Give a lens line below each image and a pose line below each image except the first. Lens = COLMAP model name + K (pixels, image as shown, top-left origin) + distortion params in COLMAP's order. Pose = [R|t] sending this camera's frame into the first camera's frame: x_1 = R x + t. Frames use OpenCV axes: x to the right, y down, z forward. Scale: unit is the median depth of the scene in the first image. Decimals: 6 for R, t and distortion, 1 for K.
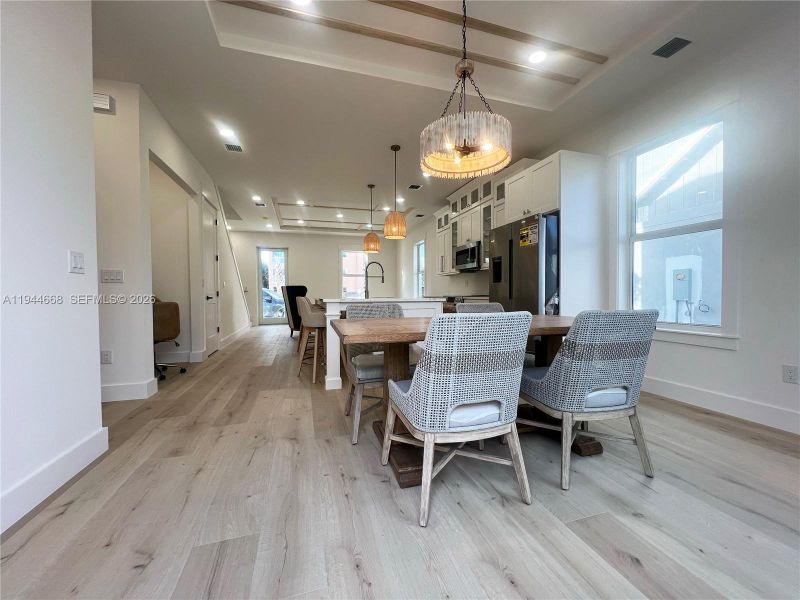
lens RADIAL K [[319.4, 0, 400.0], [0, 319.4, 300.0], [0, 0, 1]] dist [-0.000785, -0.000099]
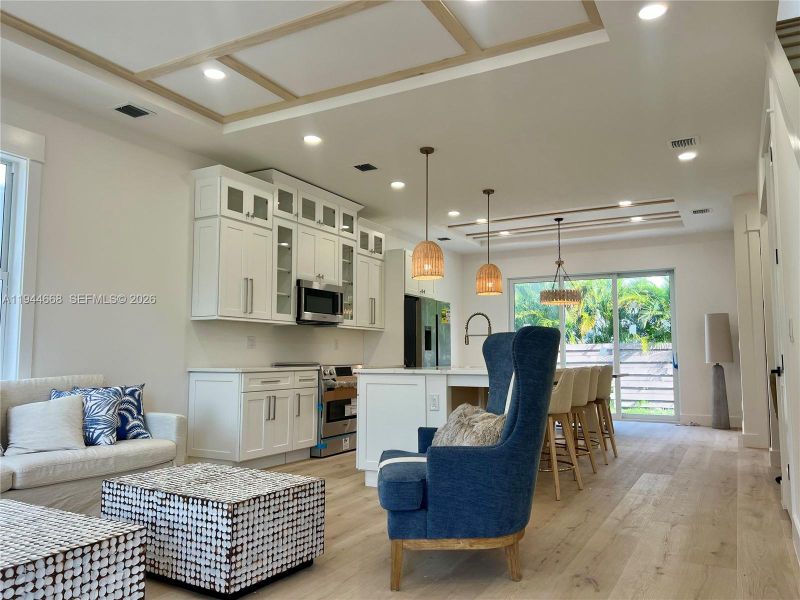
lens RADIAL K [[594.2, 0, 403.6], [0, 594.2, 303.2], [0, 0, 1]] dist [0.066652, -0.071222]
pose [[-0.692315, 0.069205, 0.718269, -0.973600], [0.016745, 0.996663, -0.079888, -0.050577], [-0.721401, -0.043280, -0.691164, 2.228098]]
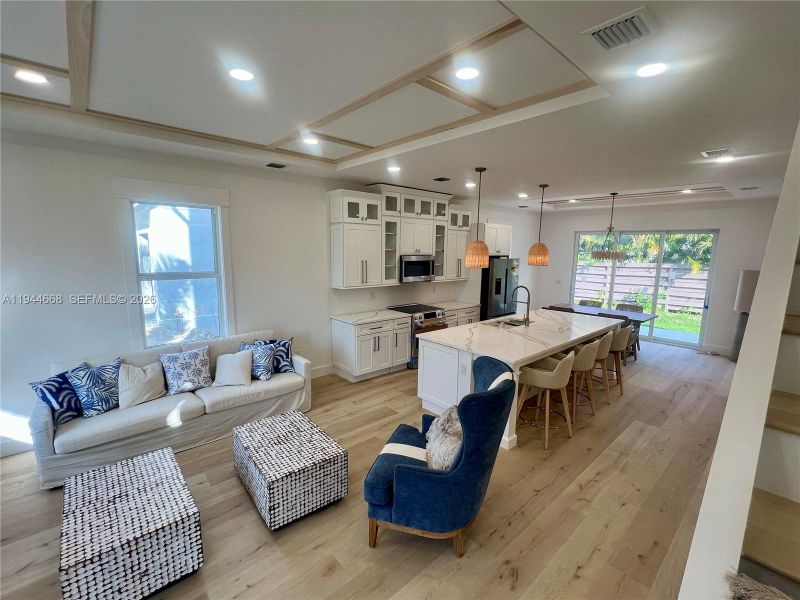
lens RADIAL K [[356.0, 0, 400.0], [0, 356.0, 300.0], [0, 0, 1]] dist [-0.001170, -0.000167]
pose [[-0.412252, -0.131810, 0.901485, -0.970042], [0.005666, 0.989089, 0.147210, -0.262090], [-0.911052, 0.065796, -0.407007, 1.961846]]
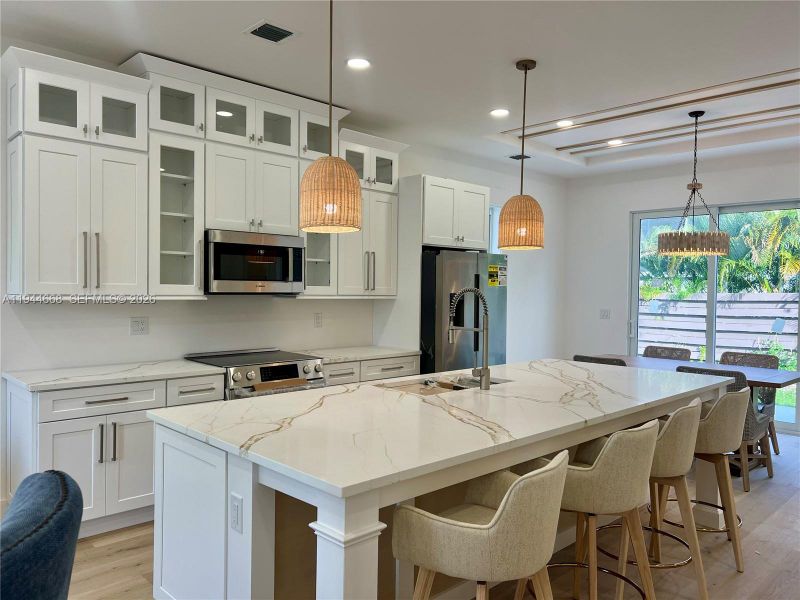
lens RADIAL K [[601.8, 0, 400.0], [0, 601.8, 300.0], [0, 0, 1]] dist [0.056097, -0.061193]
pose [[-0.452379, -0.018799, 0.891628, -0.741967], [0.006714, 0.999678, 0.024483, -0.140801], [-0.891801, 0.017062, -0.452107, 1.566915]]
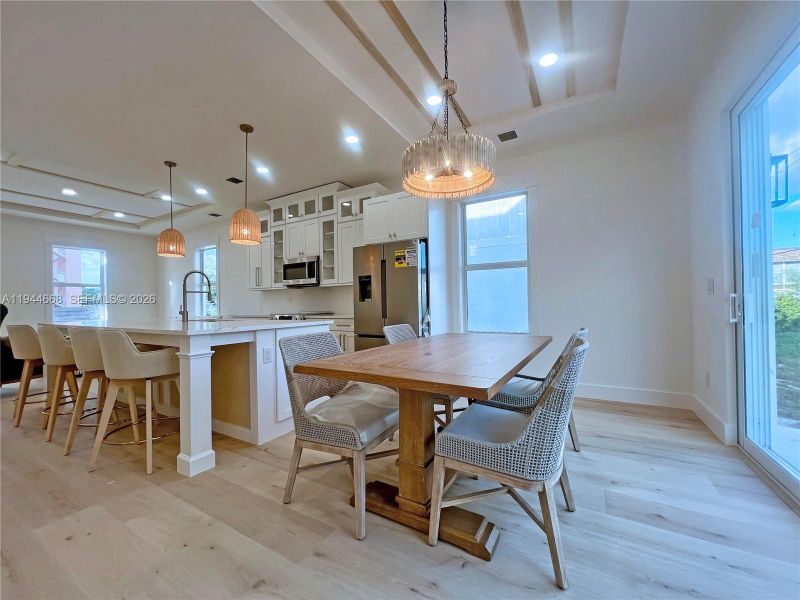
lens RADIAL K [[319.4, 0, 400.0], [0, 319.4, 300.0], [0, 0, 1]] dist [-0.000785, -0.000099]
pose [[0.733252, 0.001207, 0.679956, -0.263950], [0.026810, 0.999169, -0.030686, -0.024075], [-0.679428, 0.040730, 0.732611, 0.190760]]
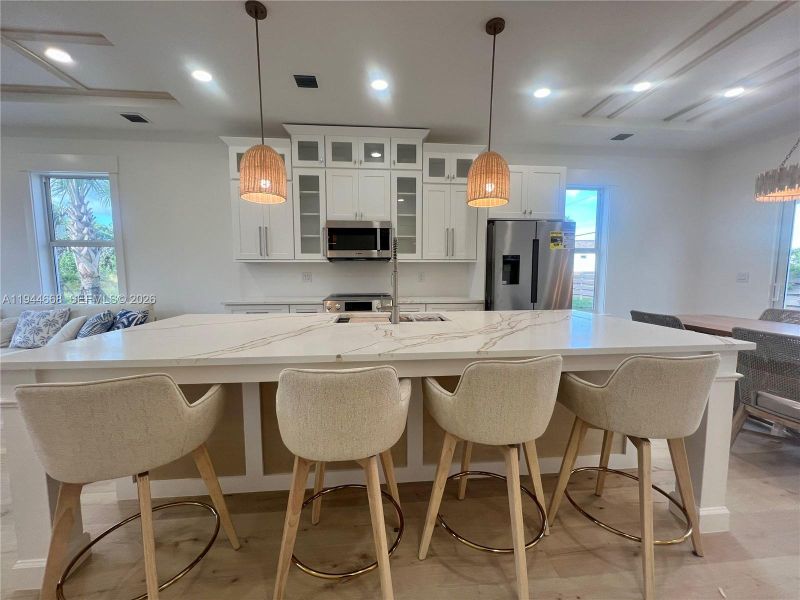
lens RADIAL K [[304.8, 0, 400.0], [0, 304.8, 300.0], [0, 0, 1]] dist [-0.001535, -0.000012]
pose [[0.211376, -0.089585, 0.973291, -0.532798], [0.020397, 0.995978, 0.087243, -0.084636], [-0.977192, 0.001411, 0.212353, 1.031277]]
